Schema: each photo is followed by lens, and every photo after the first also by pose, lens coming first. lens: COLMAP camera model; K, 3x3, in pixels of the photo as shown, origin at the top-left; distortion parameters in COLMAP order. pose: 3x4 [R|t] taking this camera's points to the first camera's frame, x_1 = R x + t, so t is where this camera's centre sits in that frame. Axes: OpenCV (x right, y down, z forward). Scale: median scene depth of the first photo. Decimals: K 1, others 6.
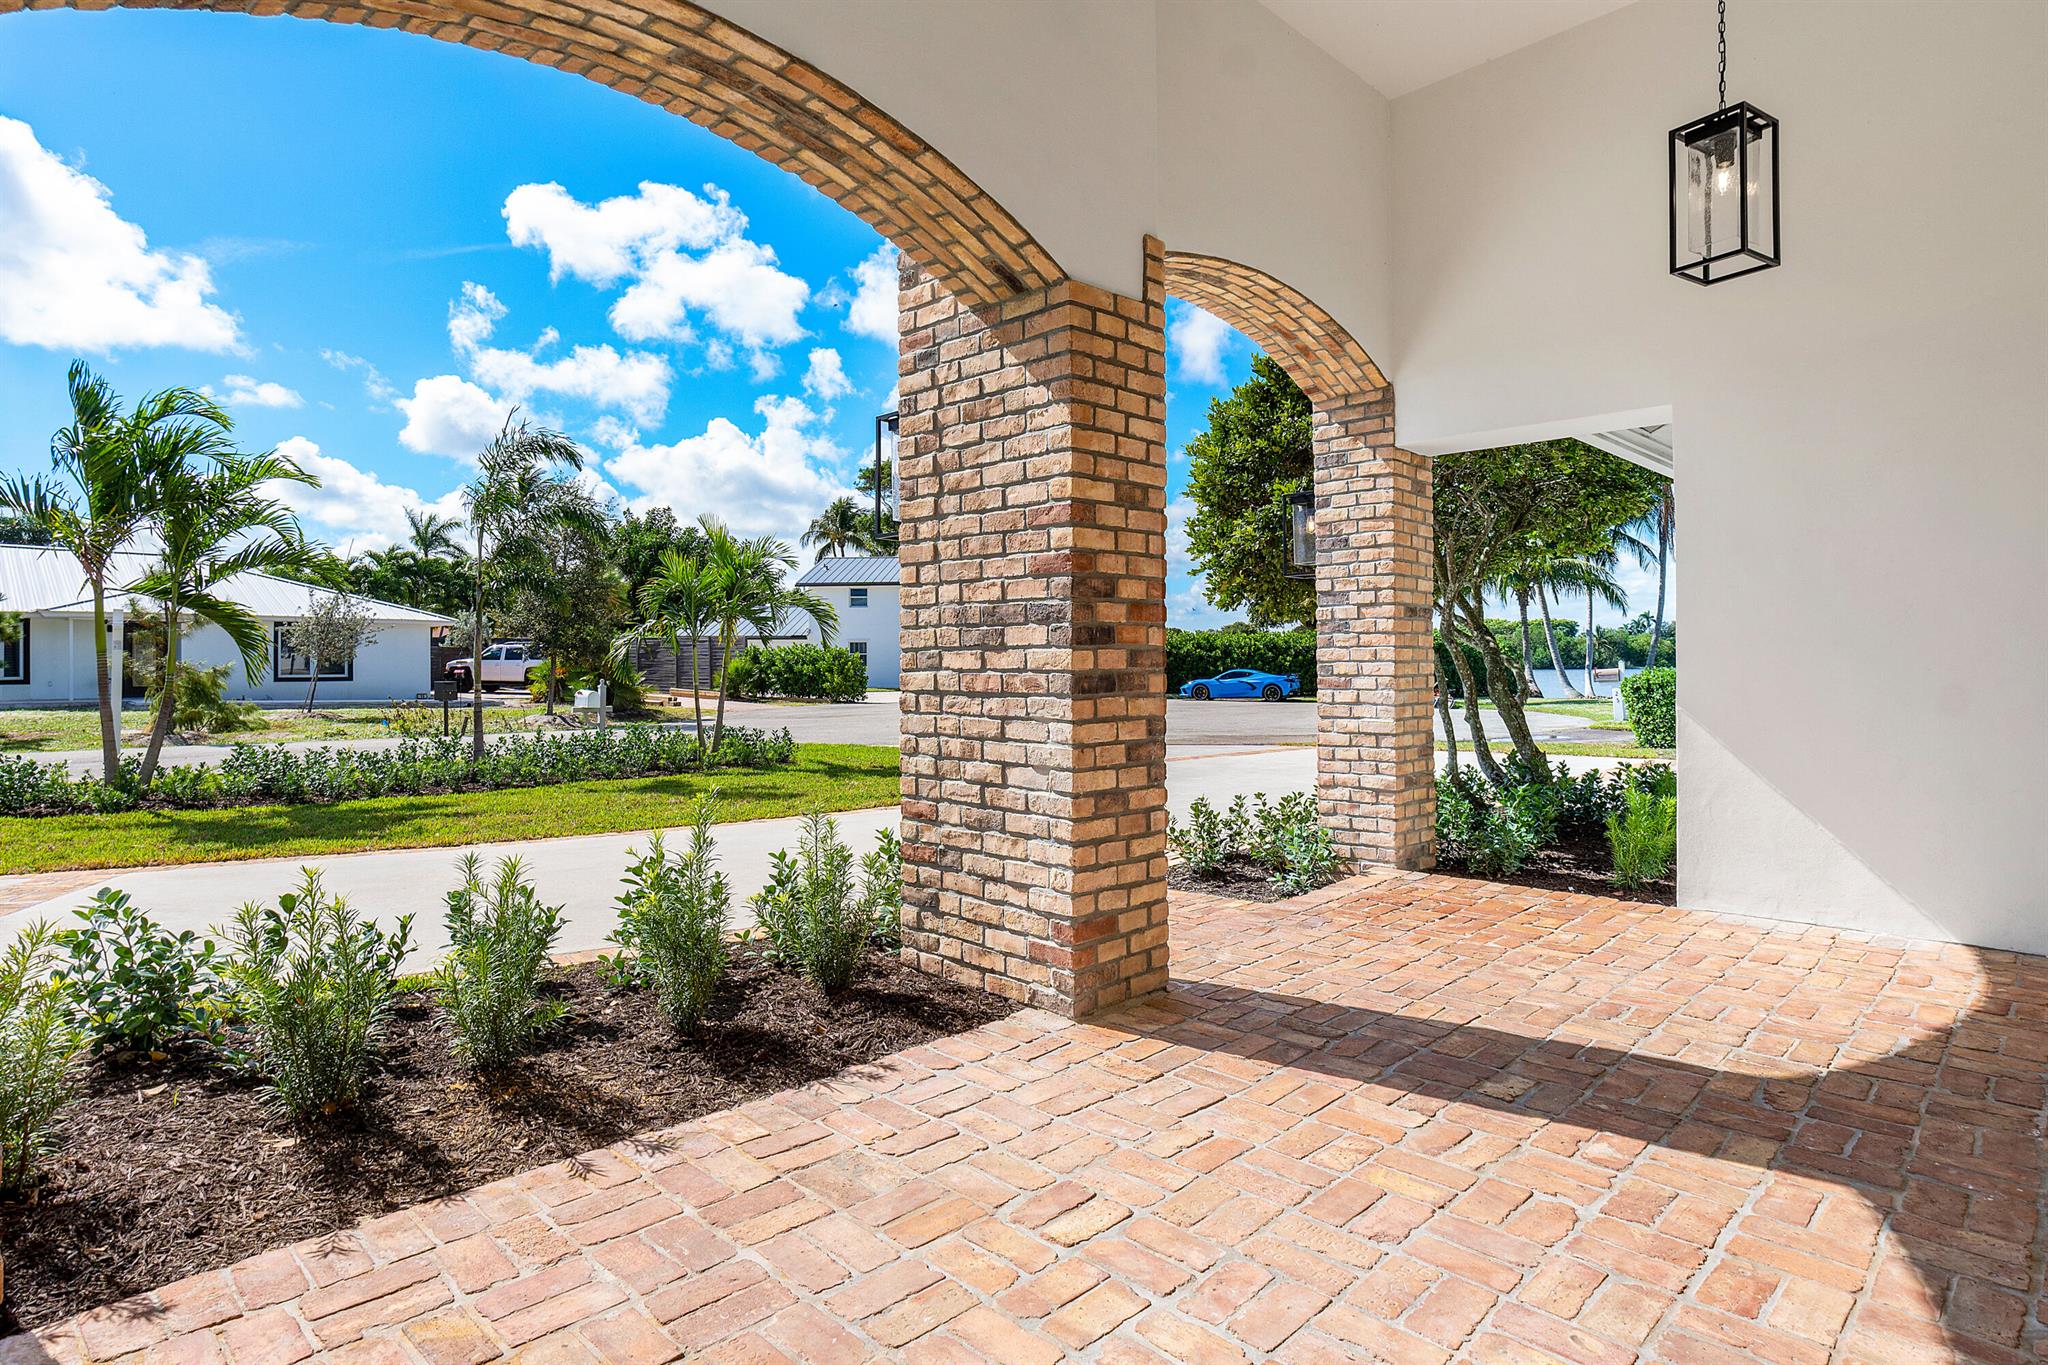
lens RADIAL K [[1094.9, 0, 1028.5], [0, 1094.9, 685.7], [0, 0, 1]] dist [0.003621, 0.000175]
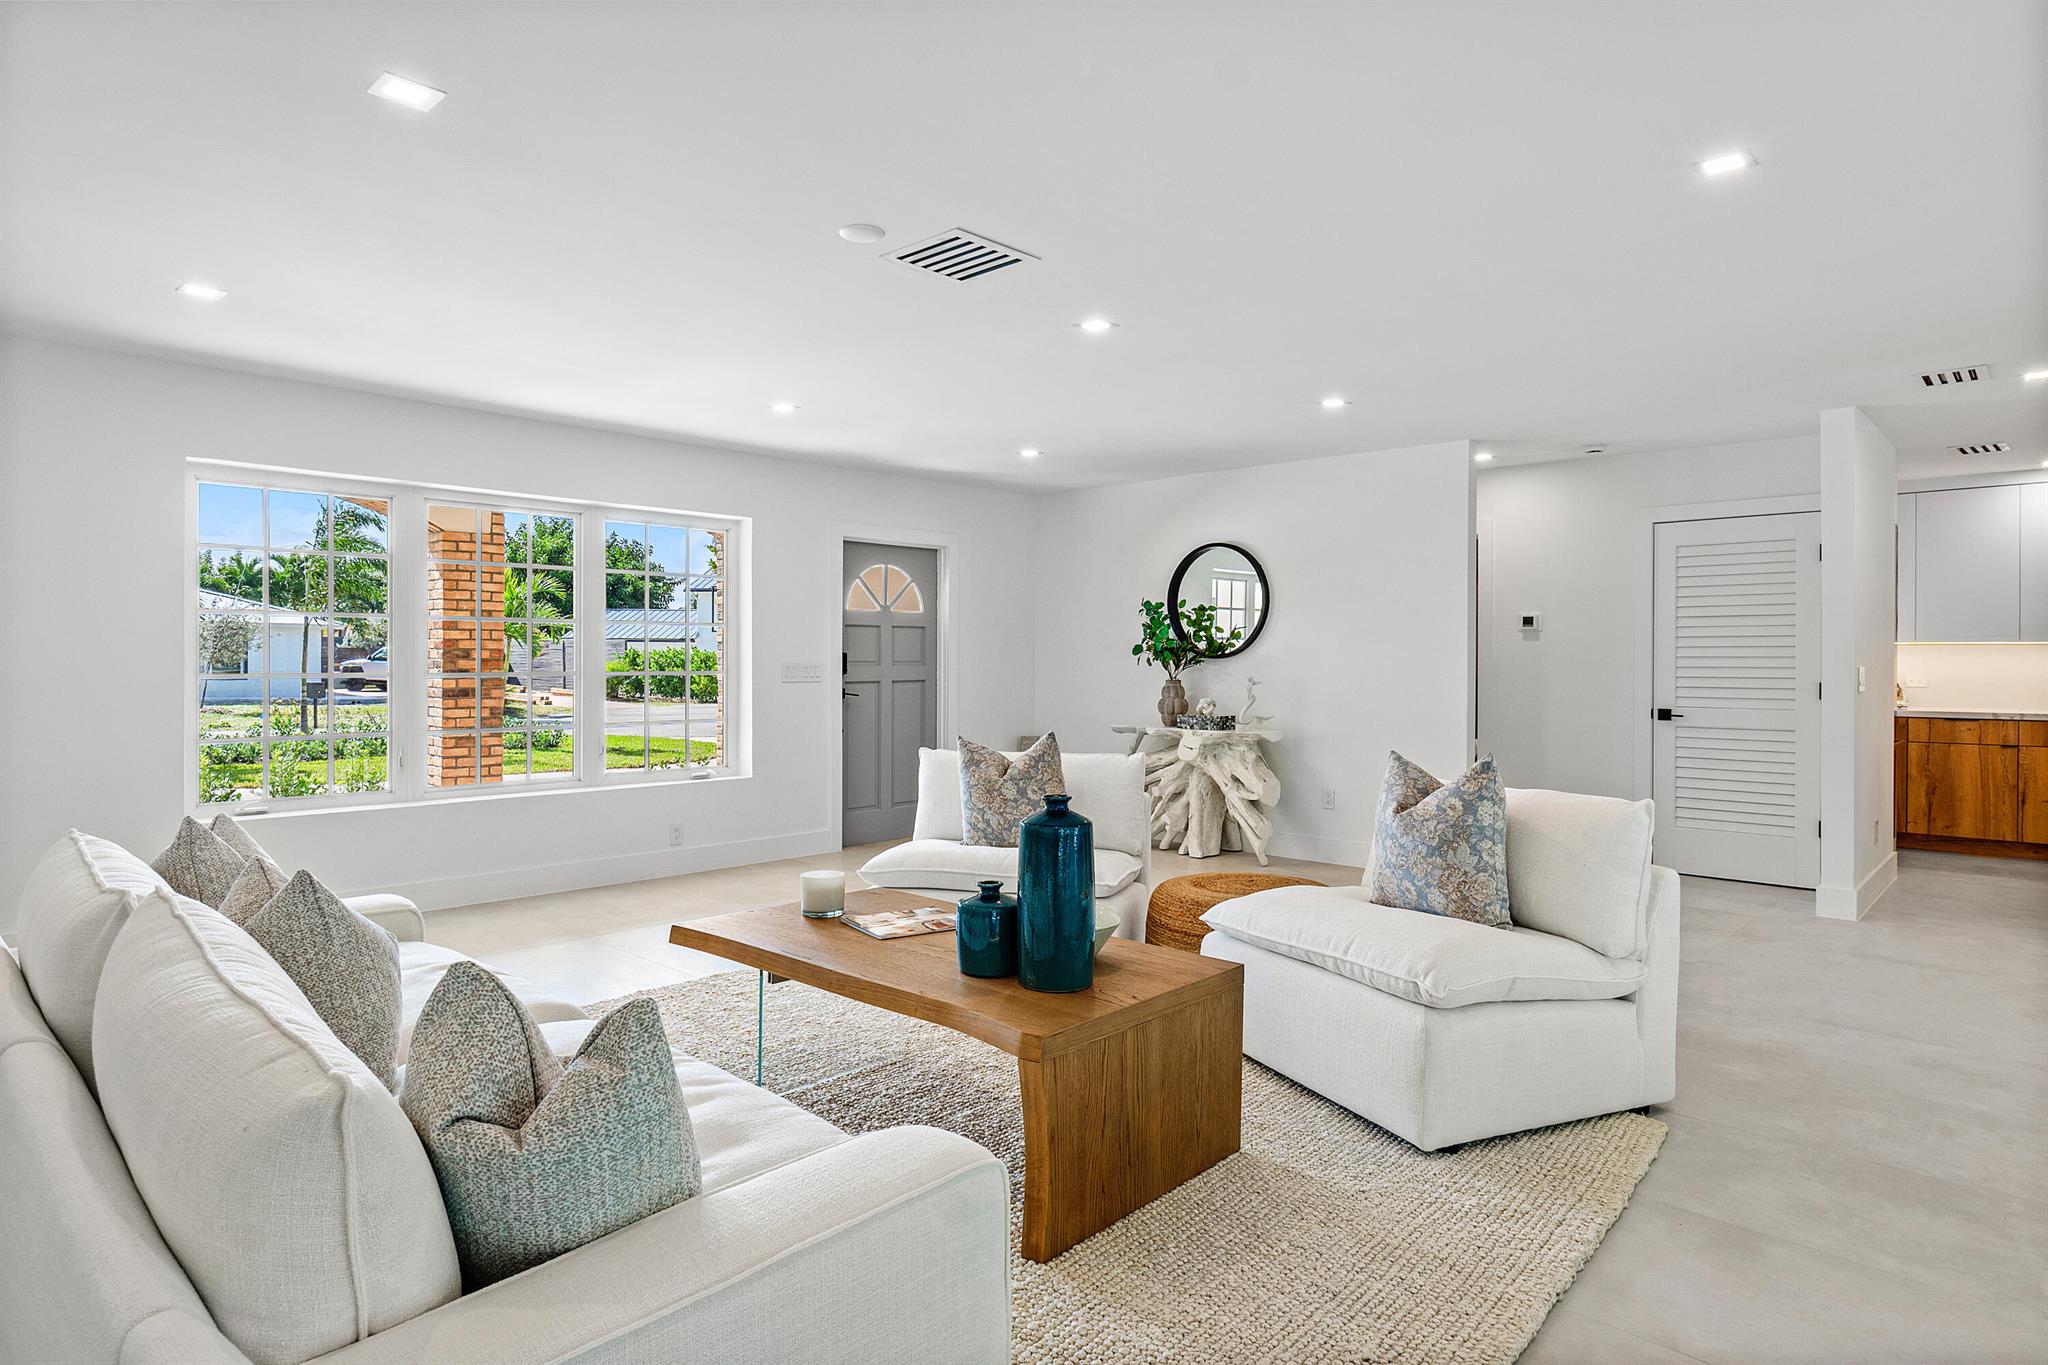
lens RADIAL K [[1139.3, 0, 1019.6], [0, 1139.3, 684.1], [0, 0, 1]] dist [-0.004368, -0.000320]
pose [[0.999544, 0.007731, 0.029173, 1.233642], [-0.007654, 0.999967, -0.002736, -0.024471], [-0.029193, 0.002512, 0.999571, -1.573817]]
